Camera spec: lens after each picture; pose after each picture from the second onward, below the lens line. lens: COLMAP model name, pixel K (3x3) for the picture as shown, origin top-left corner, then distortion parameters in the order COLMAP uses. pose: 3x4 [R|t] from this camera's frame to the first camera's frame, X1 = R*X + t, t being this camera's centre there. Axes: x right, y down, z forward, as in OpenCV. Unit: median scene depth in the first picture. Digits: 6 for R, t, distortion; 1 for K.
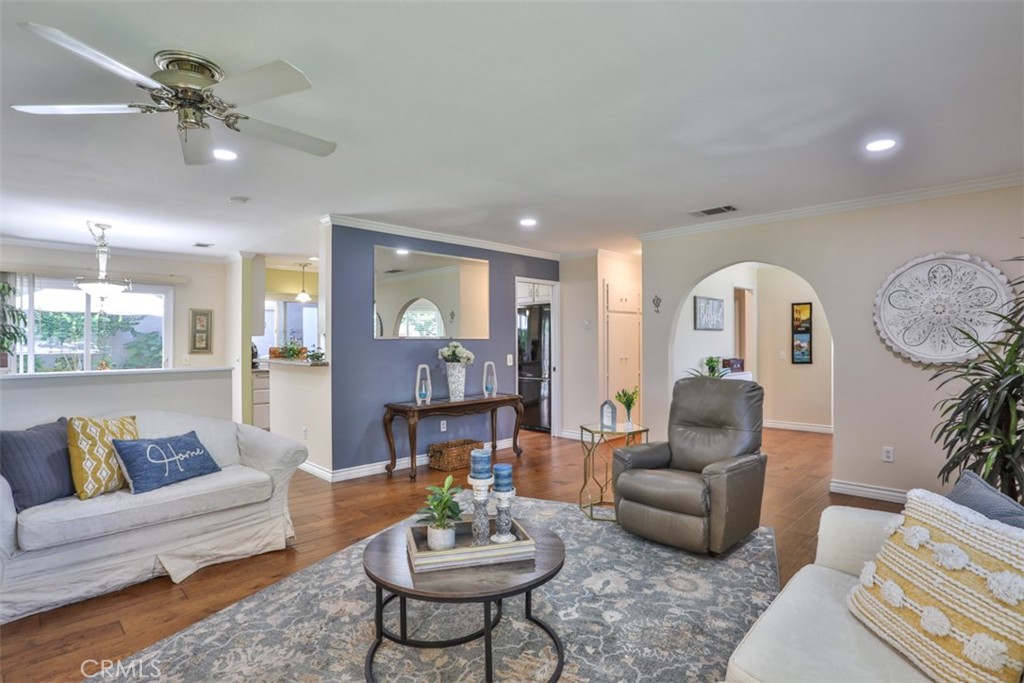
lens RADIAL K [[525.9, 0, 512.0], [0, 525.9, 341.5], [0, 0, 1]] dist [-0.078925, 0.000983]
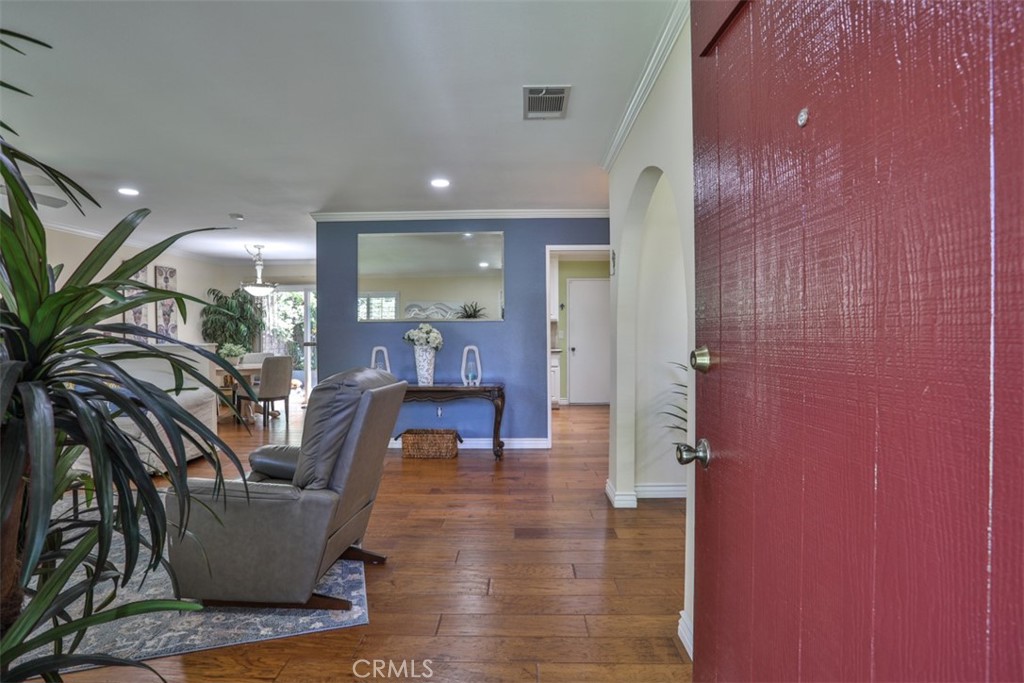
lens RADIAL K [[525.9, 0, 512.0], [0, 525.9, 341.5], [0, 0, 1]] dist [-0.078925, 0.000983]
pose [[0.682353, 0.010023, -0.730955, 0.700804], [0.004260, 0.999834, 0.017688, 0.015945], [0.731011, -0.015183, 0.682197, 0.475810]]
